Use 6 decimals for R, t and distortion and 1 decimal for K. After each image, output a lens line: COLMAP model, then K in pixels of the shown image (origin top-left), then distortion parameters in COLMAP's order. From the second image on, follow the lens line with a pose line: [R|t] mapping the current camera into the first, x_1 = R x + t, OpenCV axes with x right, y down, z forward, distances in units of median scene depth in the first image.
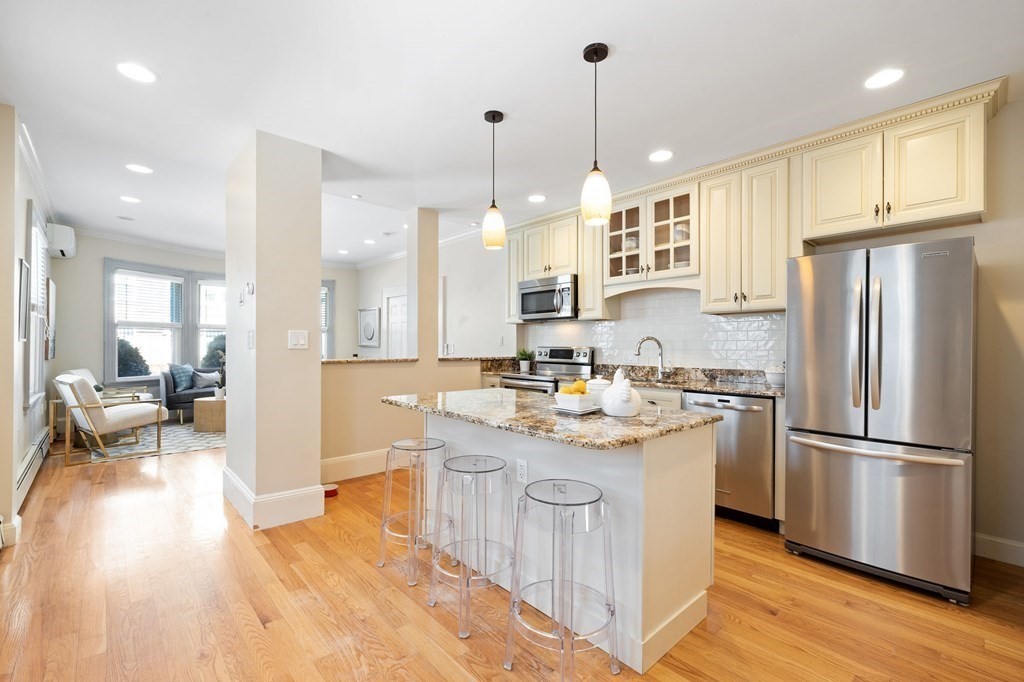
lens RADIAL K [[447.2, 0, 507.9], [0, 447.2, 342.4], [0, 0, 1]] dist [-0.002654, -0.000054]
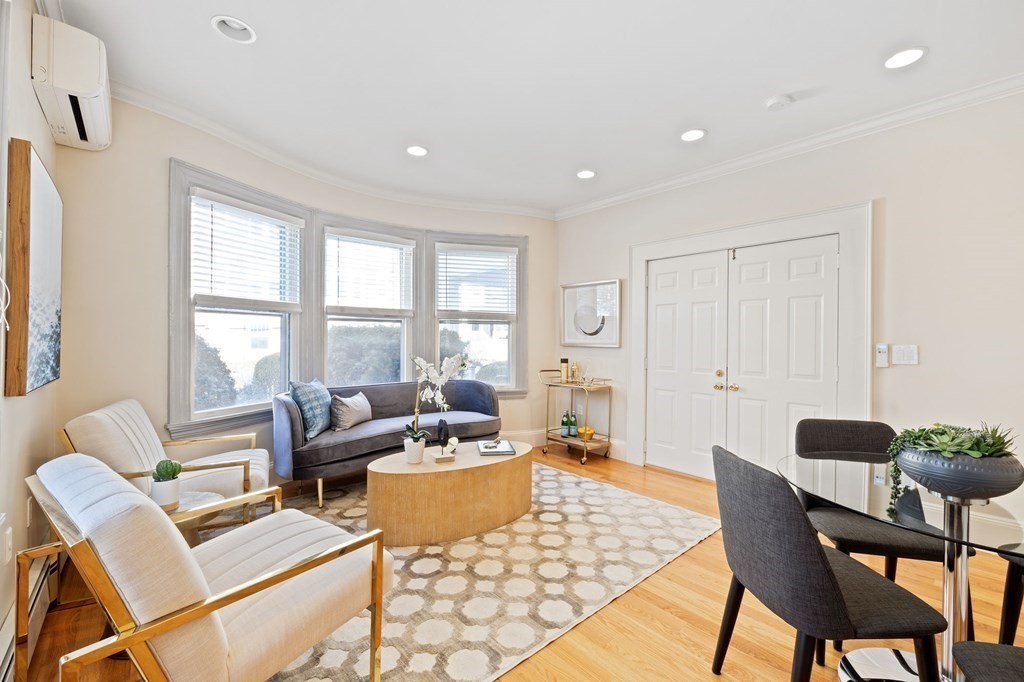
lens RADIAL K [[447.2, 0, 516.1], [0, 447.2, 339.4], [0, 0, 1]] dist [-0.002654, -0.000054]
pose [[0.999451, 0.002480, -0.033043, -0.487422], [-0.002426, 0.999996, 0.001656, -0.001176], [0.033047, -0.001575, 0.999453, 0.504732]]
